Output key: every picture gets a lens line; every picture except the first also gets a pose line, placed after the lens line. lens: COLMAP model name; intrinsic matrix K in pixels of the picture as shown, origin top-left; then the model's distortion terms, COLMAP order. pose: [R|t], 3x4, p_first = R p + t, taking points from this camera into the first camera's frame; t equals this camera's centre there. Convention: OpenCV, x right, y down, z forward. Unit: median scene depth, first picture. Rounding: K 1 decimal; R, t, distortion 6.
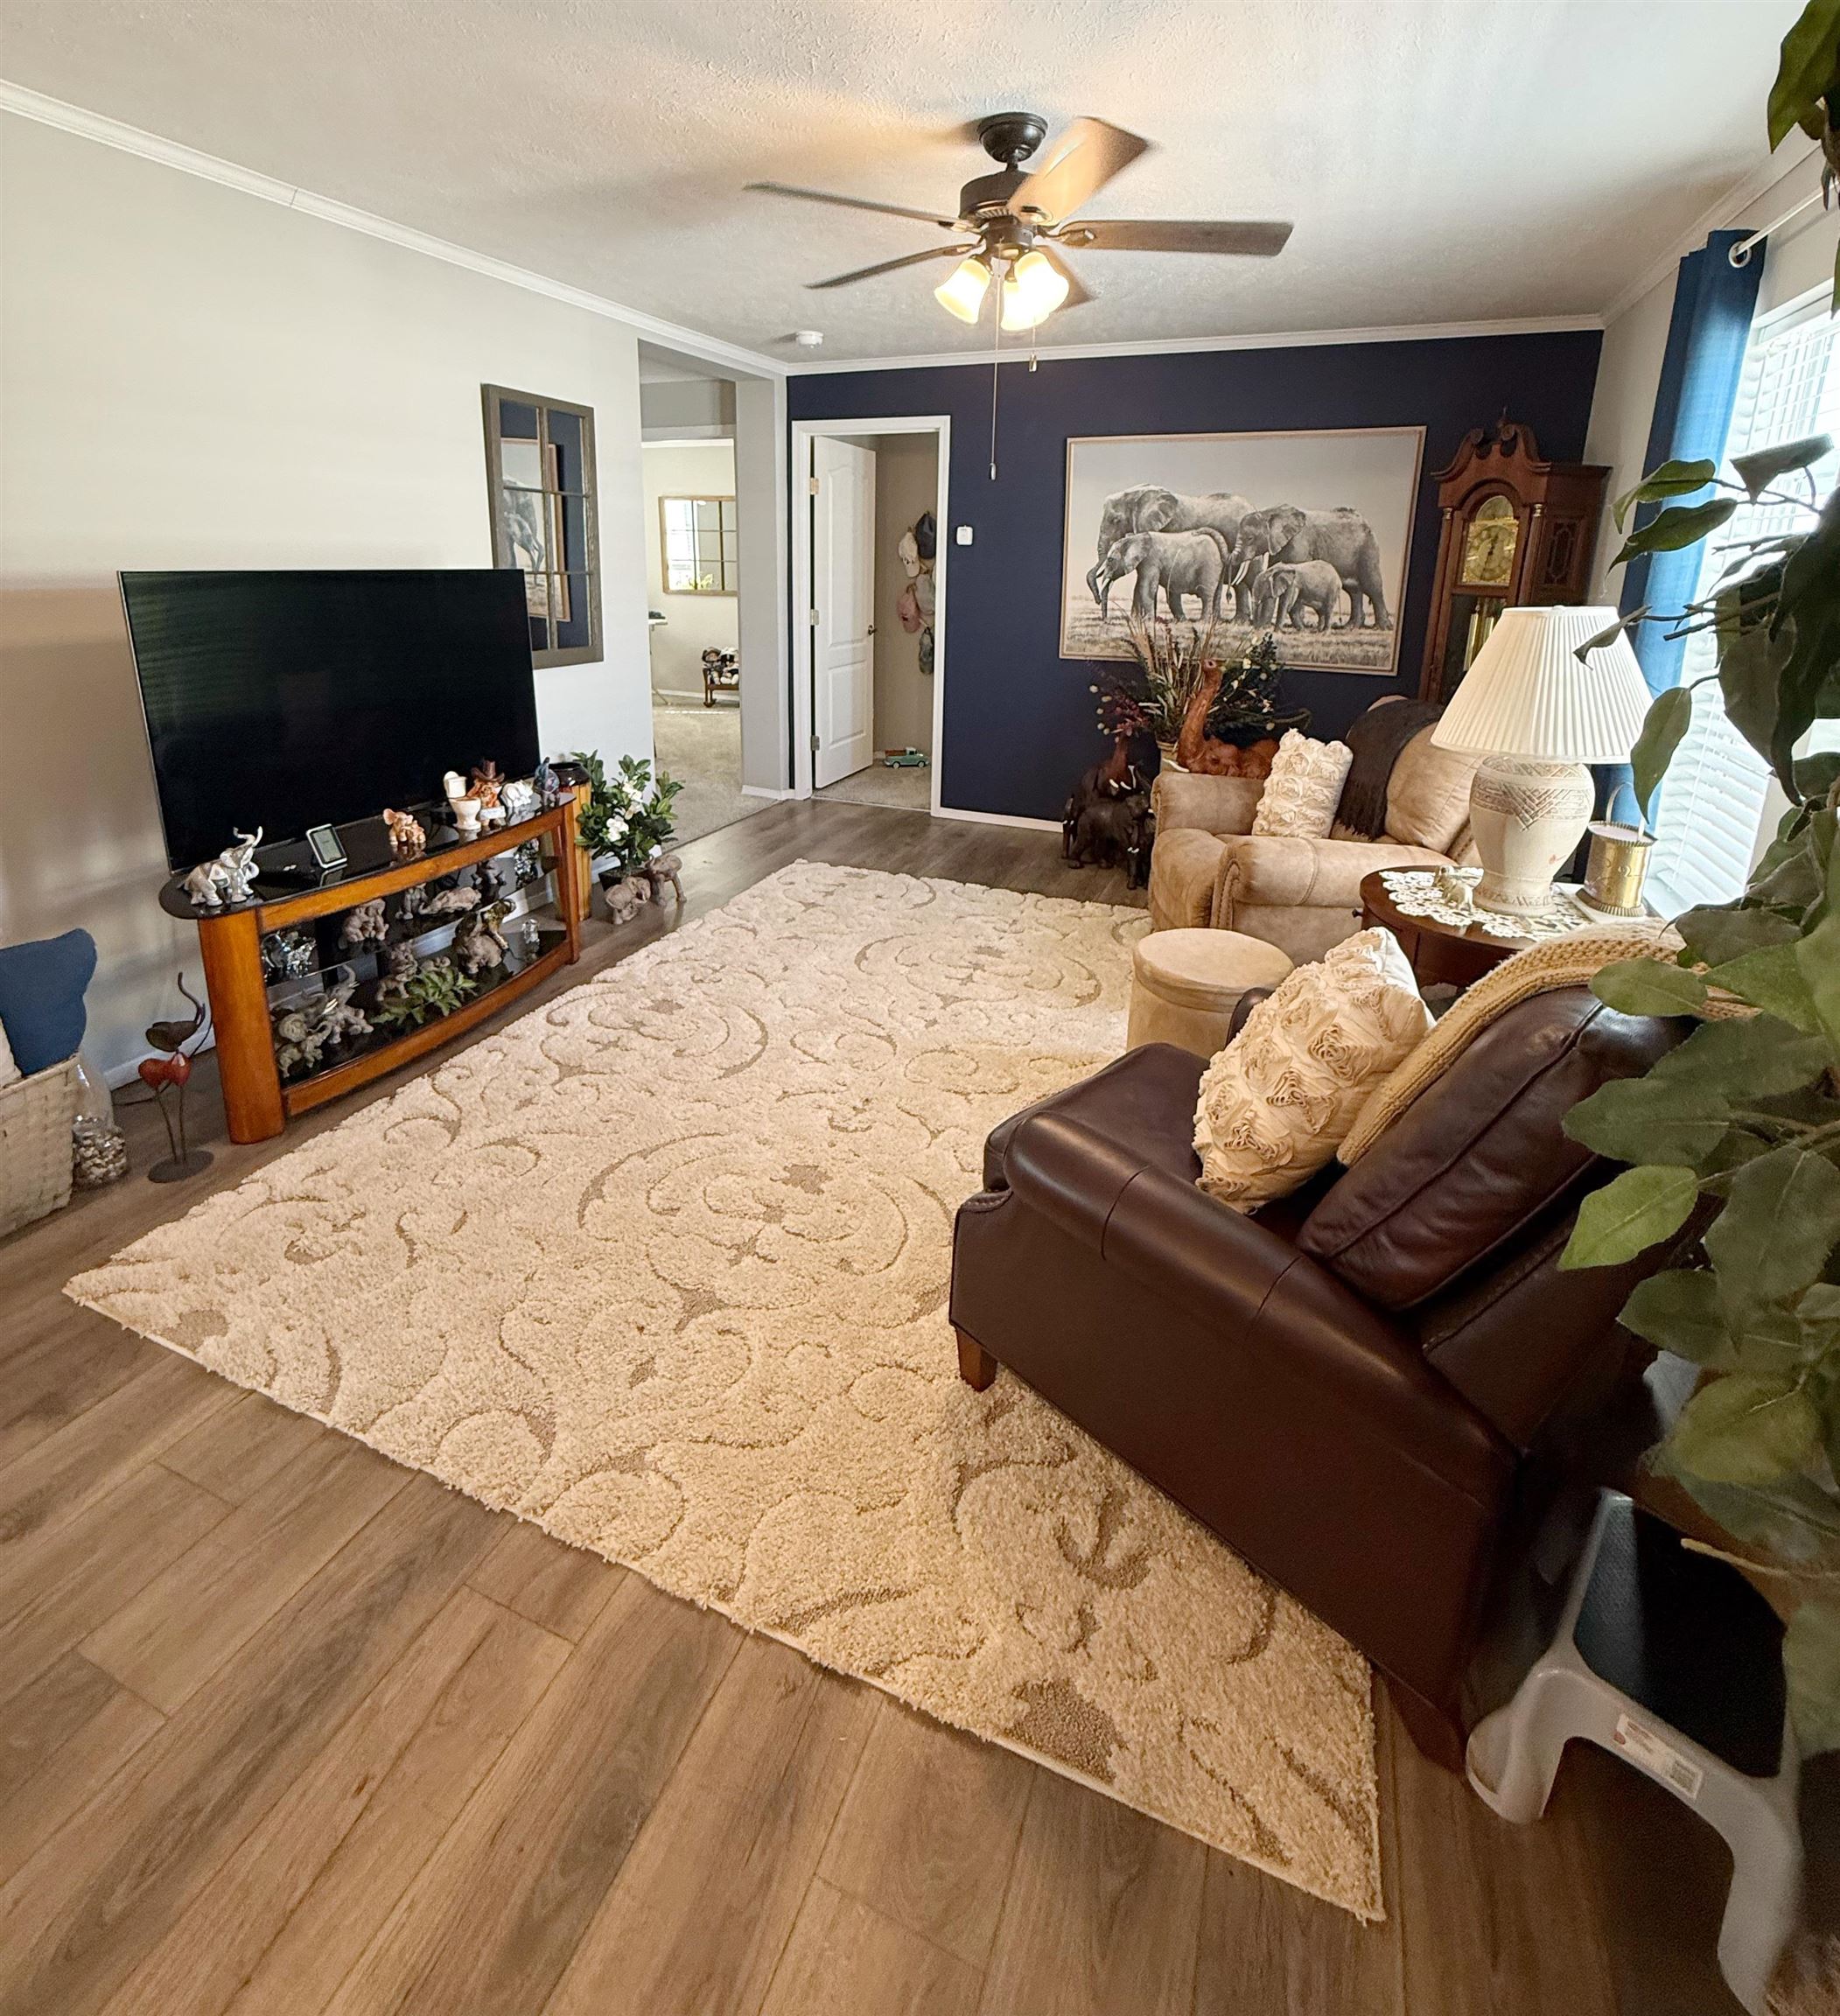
lens RADIAL K [[967.2, 0, 937.4], [0, 967.2, 772.6], [0, 0, 1]] dist [0.002127, -0.001596]
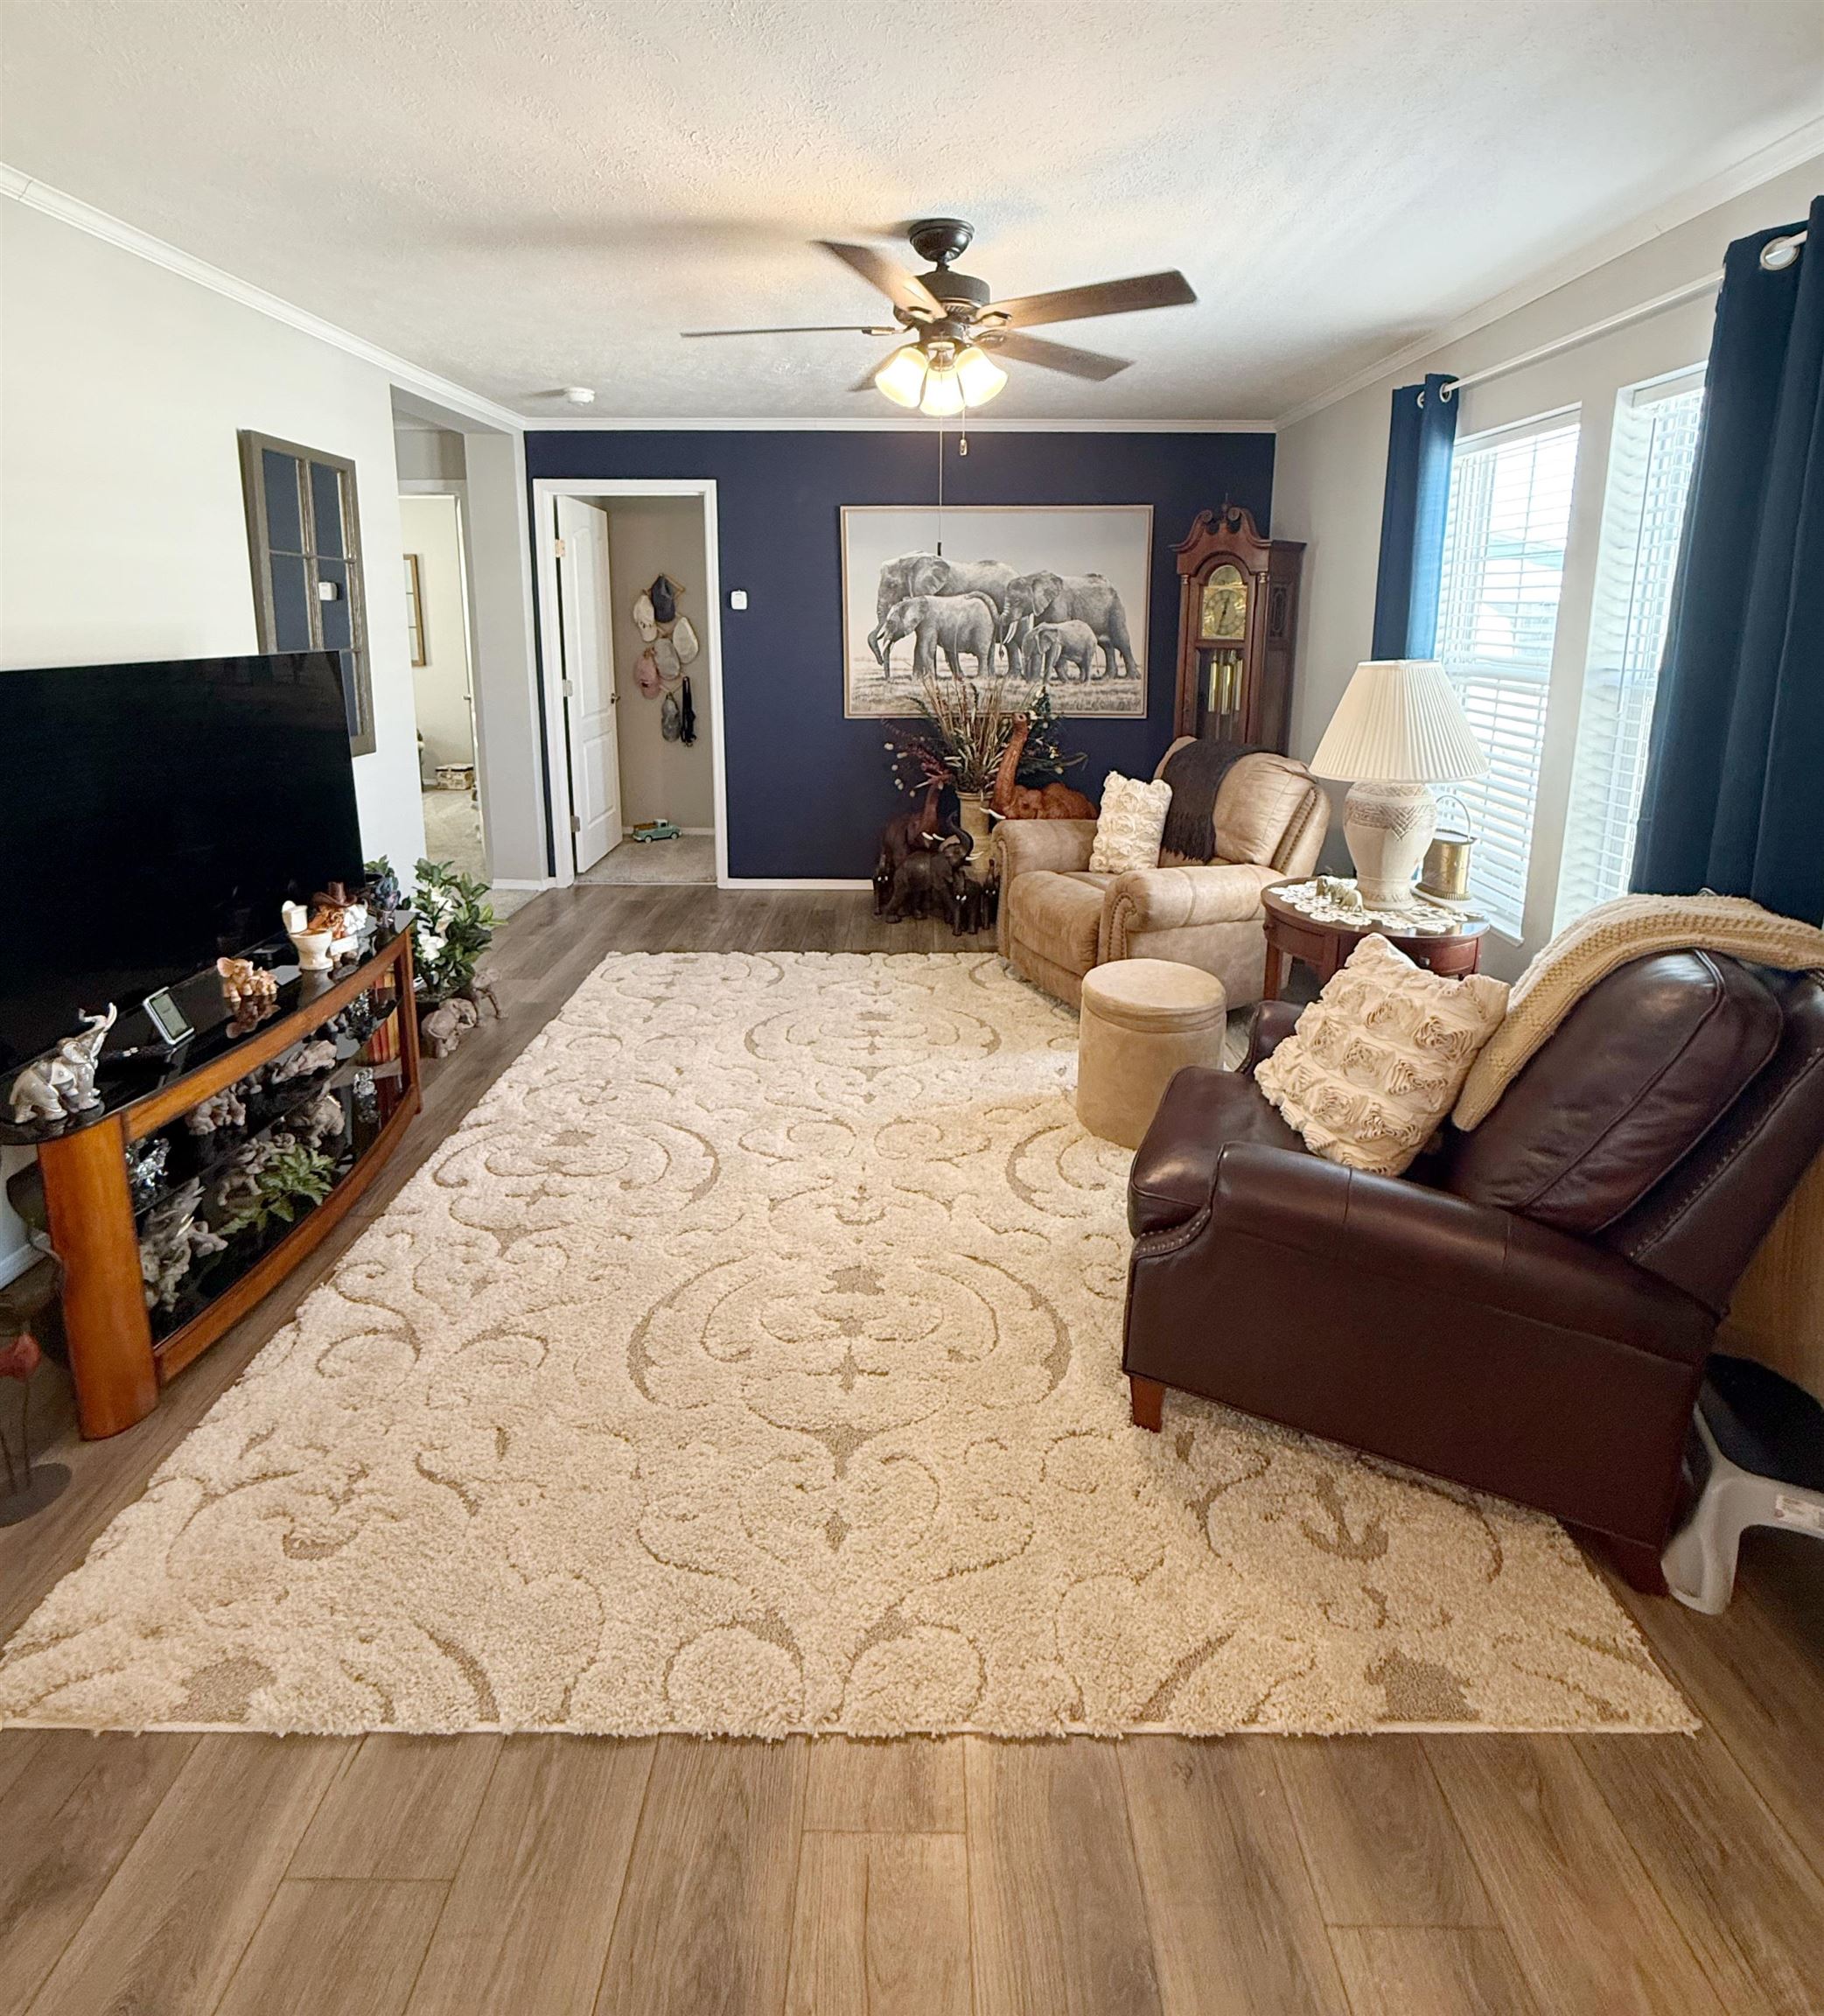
lens RADIAL K [[967.2, 0, 920.0], [0, 967.2, 776.0], [0, 0, 1]] dist [0.002127, -0.001596]
pose [[0.928771, -0.076237, 0.362730, -0.287891], [0.094347, 0.995010, -0.032447, -0.028713], [-0.358447, 0.064359, 0.931329, 0.043265]]
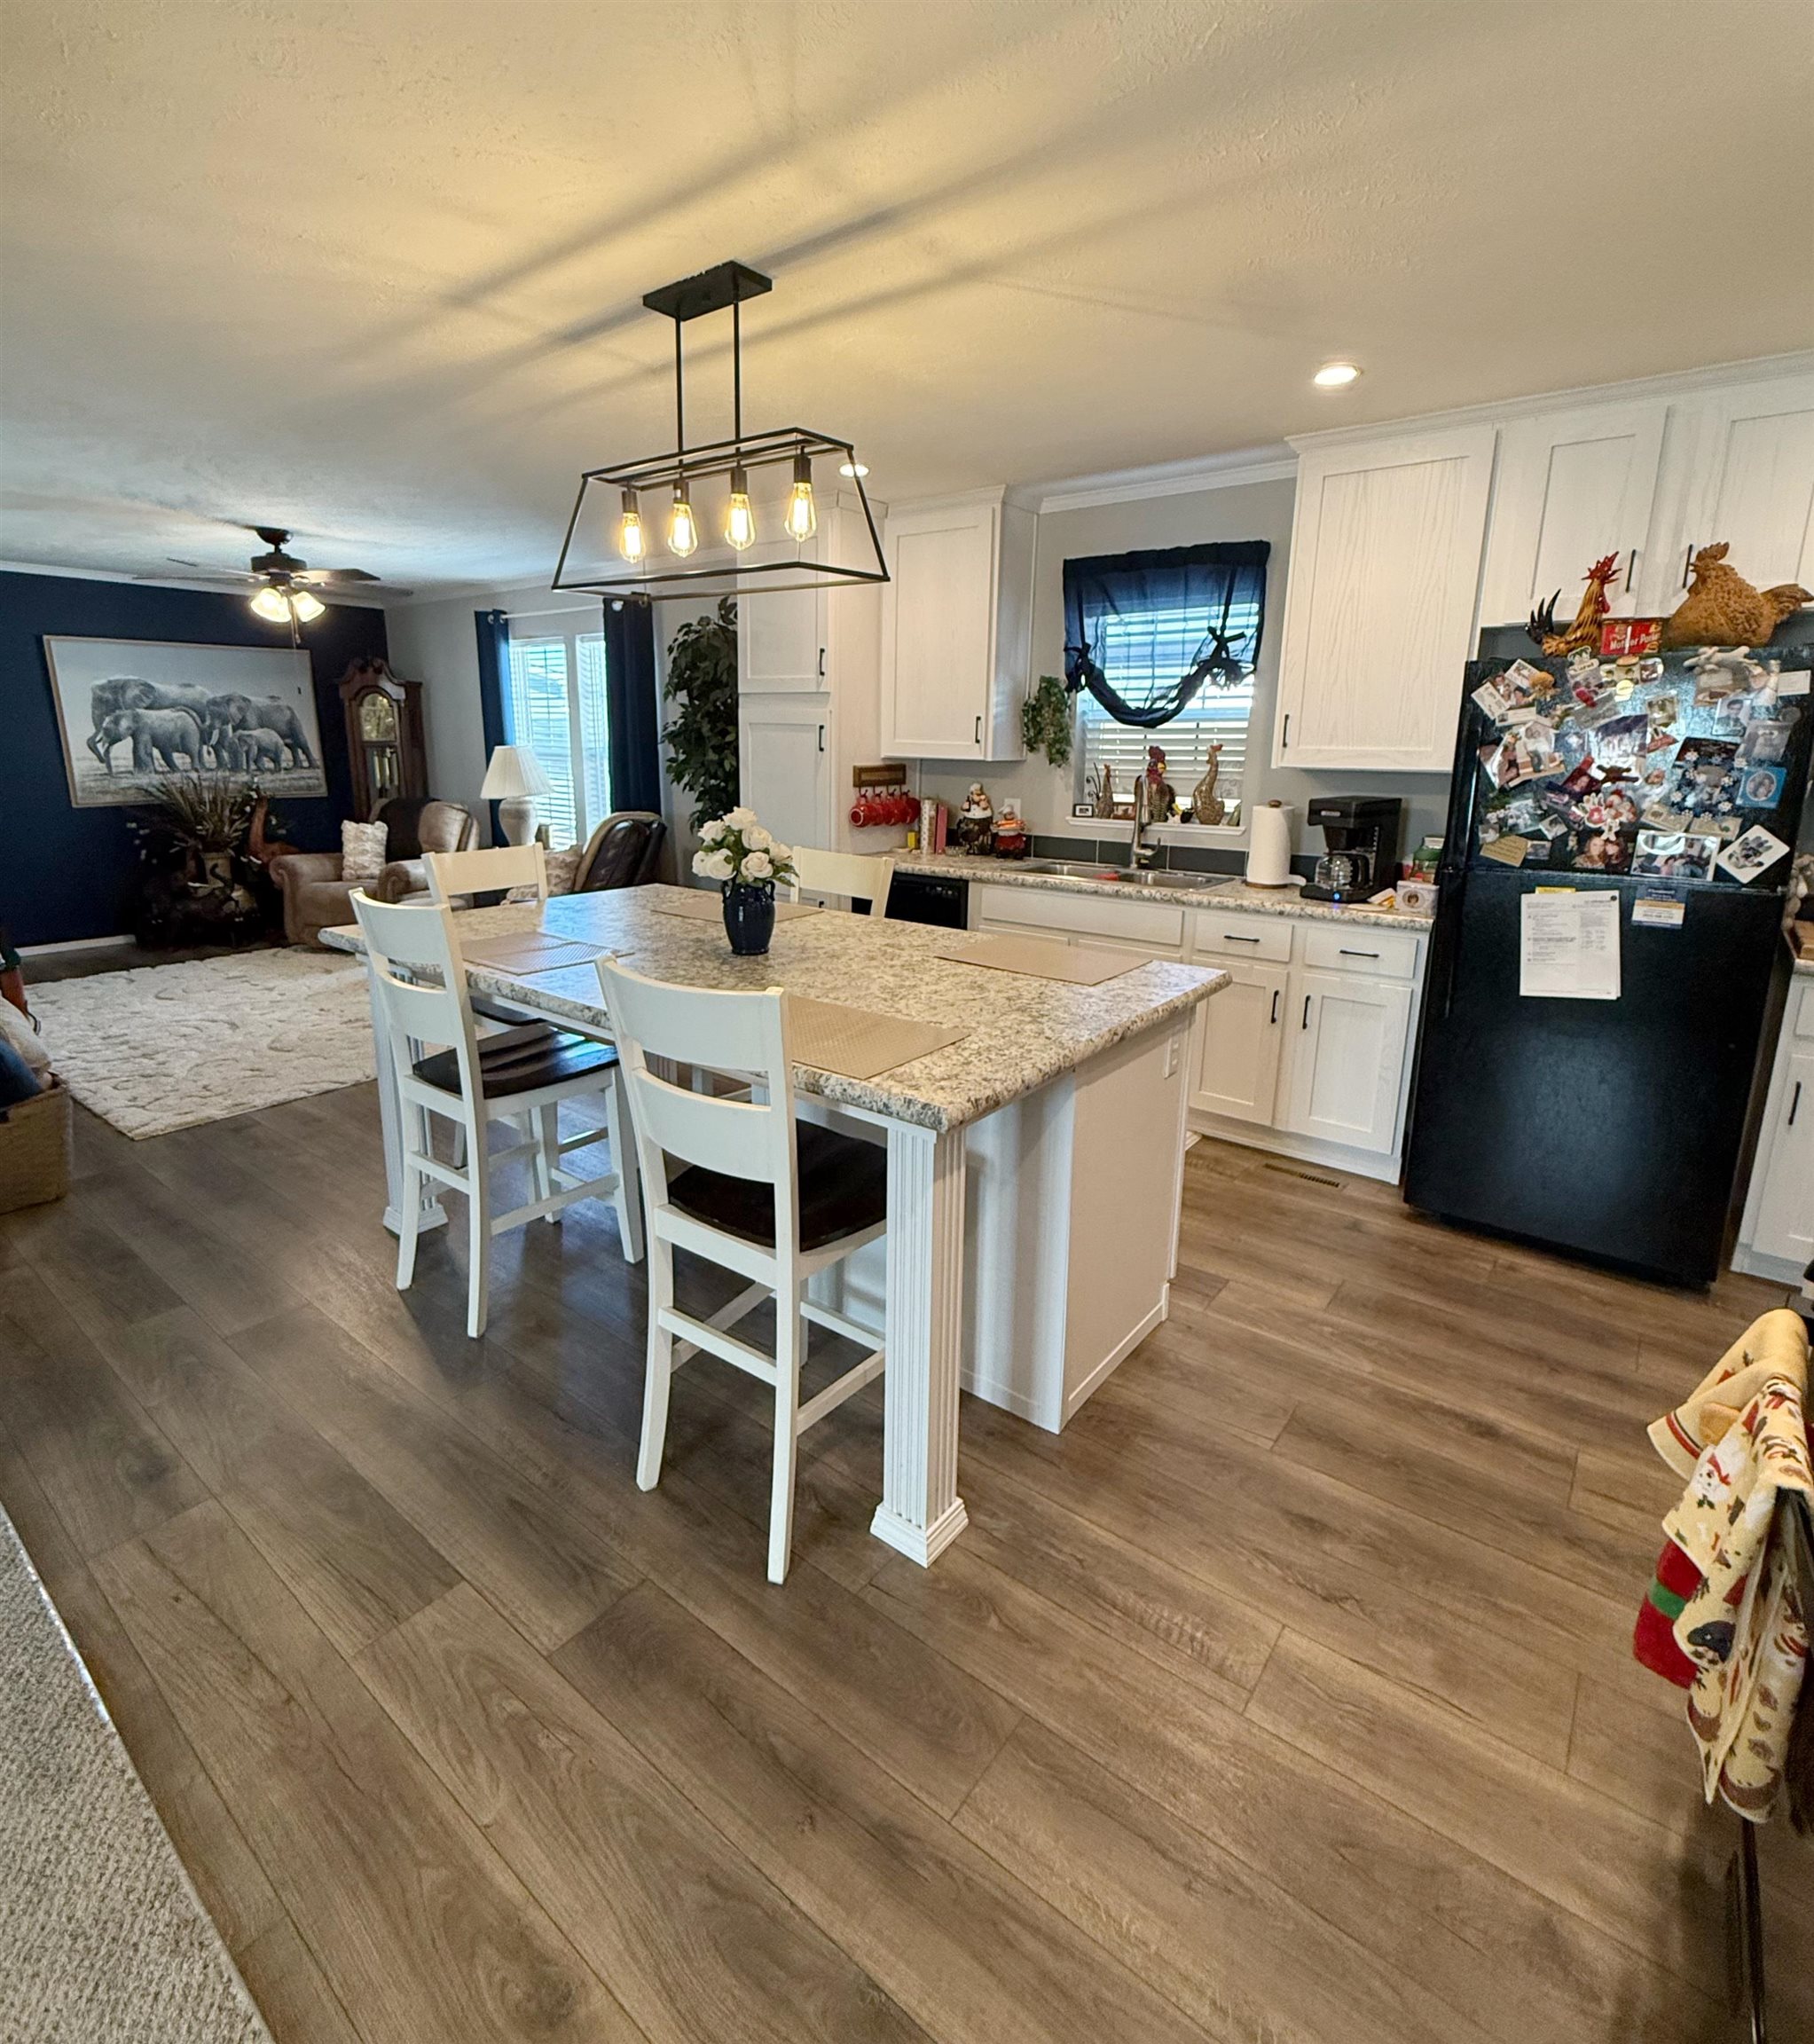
lens RADIAL K [[1004.9, 0, 873.2], [0, 1004.9, 939.8], [0, 0, 1]] dist [0.002902, 0.001352]
pose [[0.287556, -0.210484, 0.934349, -1.382158], [0.209264, 0.965790, 0.153164, 0.107544], [-0.934623, 0.151482, 0.321765, -0.614754]]
